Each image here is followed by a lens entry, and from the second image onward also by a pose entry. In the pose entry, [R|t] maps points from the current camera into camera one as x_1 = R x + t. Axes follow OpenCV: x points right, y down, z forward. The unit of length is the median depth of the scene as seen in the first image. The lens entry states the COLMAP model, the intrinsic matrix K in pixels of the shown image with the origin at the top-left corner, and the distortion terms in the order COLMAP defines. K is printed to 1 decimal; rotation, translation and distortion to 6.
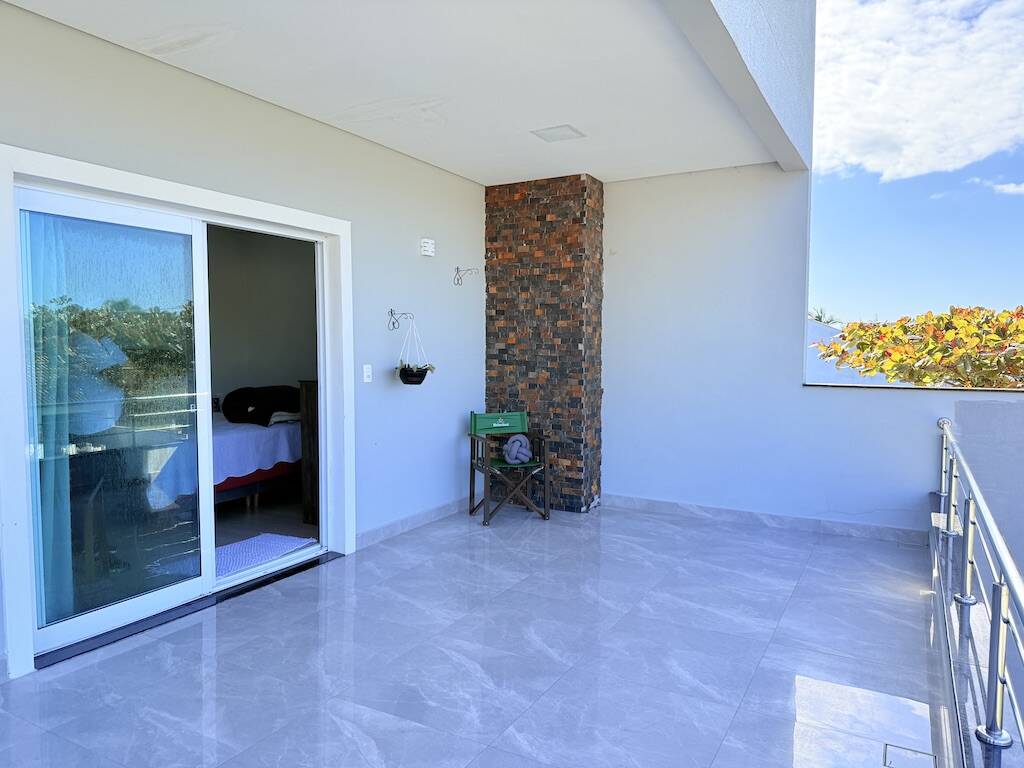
lens RADIAL K [[715.3, 0, 511.1], [0, 715.3, 390.1], [0, 0, 1]] dist [0.103207, -0.163639]
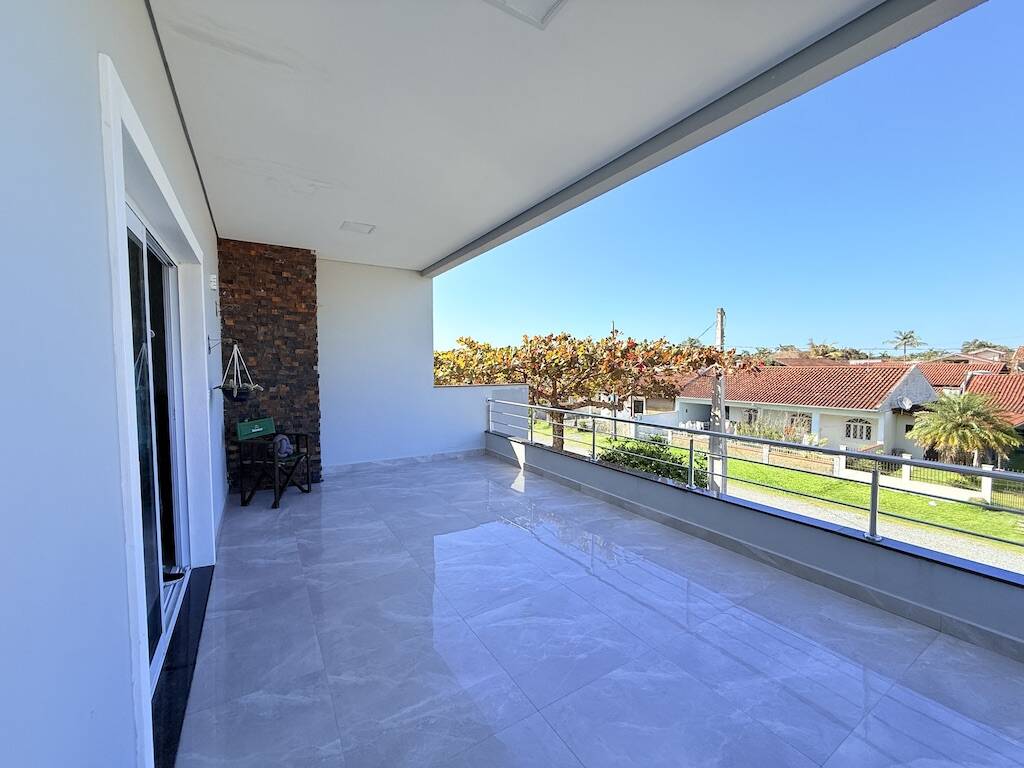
lens RADIAL K [[405.6, 0, 512.0], [0, 405.6, 384.0], [0, 0, 1]] dist [0.000230, 0.000100]
pose [[0.490500, -0.041016, 0.870475, -0.510789], [0.056538, 0.998285, 0.015181, -0.021996], [-0.869605, 0.041768, 0.491978, 0.306848]]
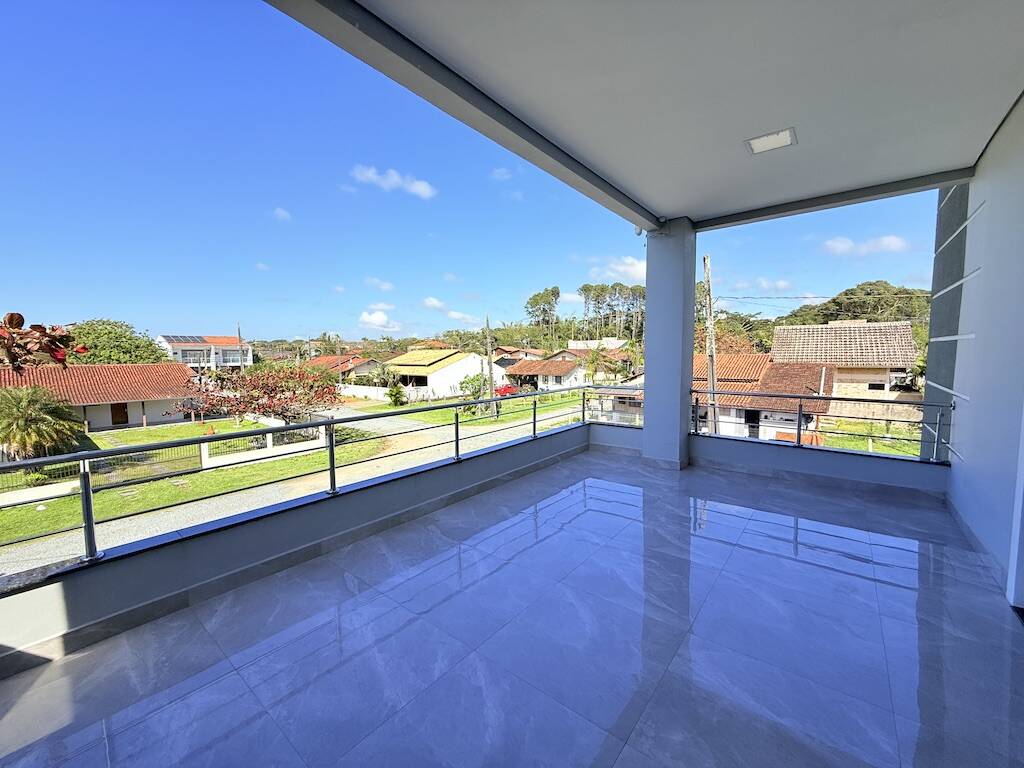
lens RADIAL K [[408.8, 0, 509.2], [0, 408.8, 384.9], [0, 0, 1]] dist [0.000458, 0.000631]
pose [[-0.983068, -0.007160, 0.183103, 0.025780], [0.018205, 0.990476, 0.136474, -0.051758], [-0.182336, 0.137497, -0.973575, 1.111851]]
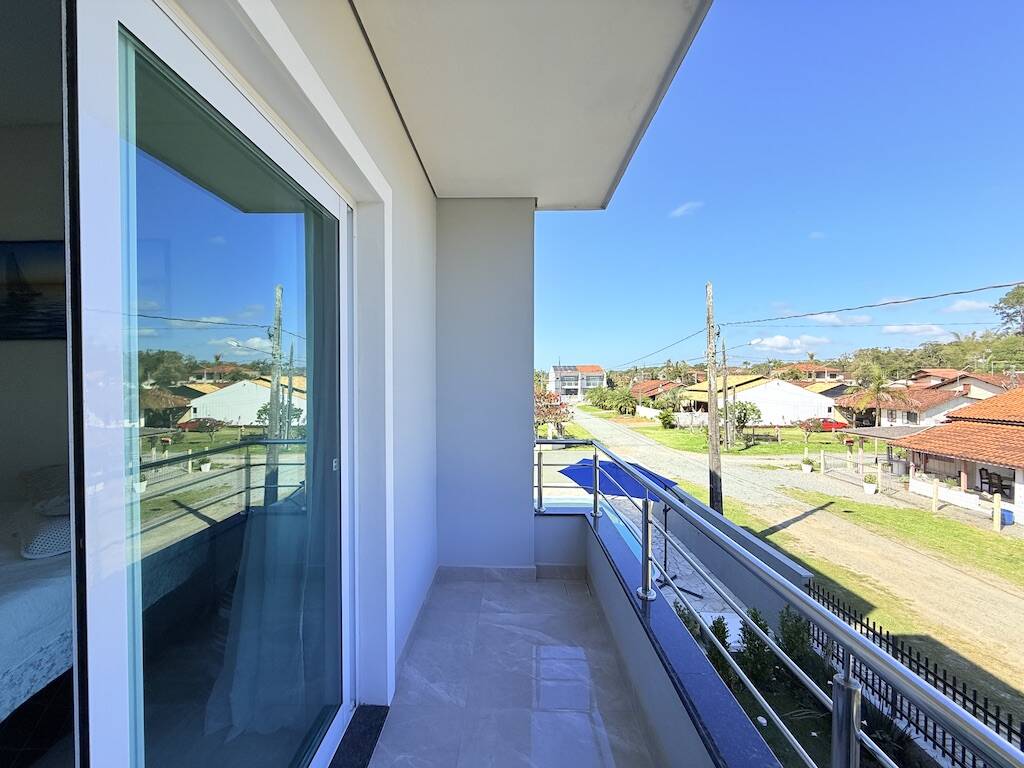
lens RADIAL K [[408.8, 0, 509.2], [0, 408.8, 384.9], [0, 0, 1]] dist [0.000458, 0.000631]
pose [[-0.469443, -0.009043, 0.882916, -2.298022], [0.056553, 0.997586, 0.040287, -0.027560], [-0.881150, 0.068844, -0.467799, 0.583140]]
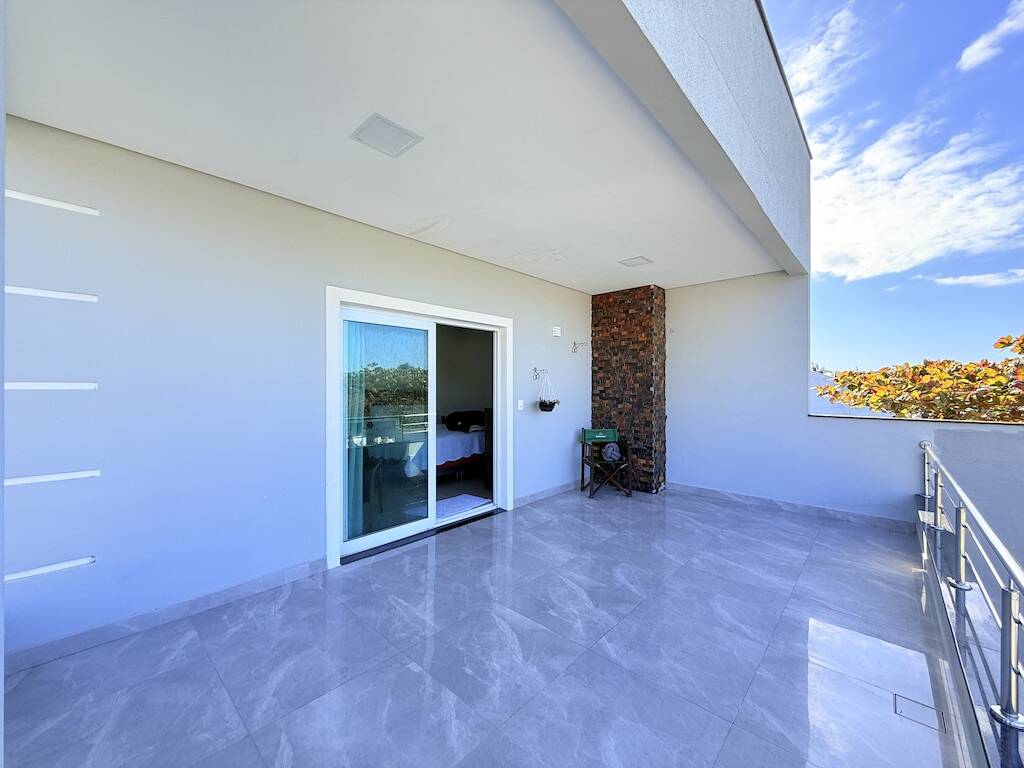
lens RADIAL K [[408.8, 0, 509.2], [0, 408.8, 384.9], [0, 0, 1]] dist [0.000458, 0.000631]
pose [[0.971023, -0.001119, -0.238982, 0.007399], [-0.014496, 0.997872, -0.063572, -0.008110], [0.238544, 0.065194, 0.968941, 0.039470]]
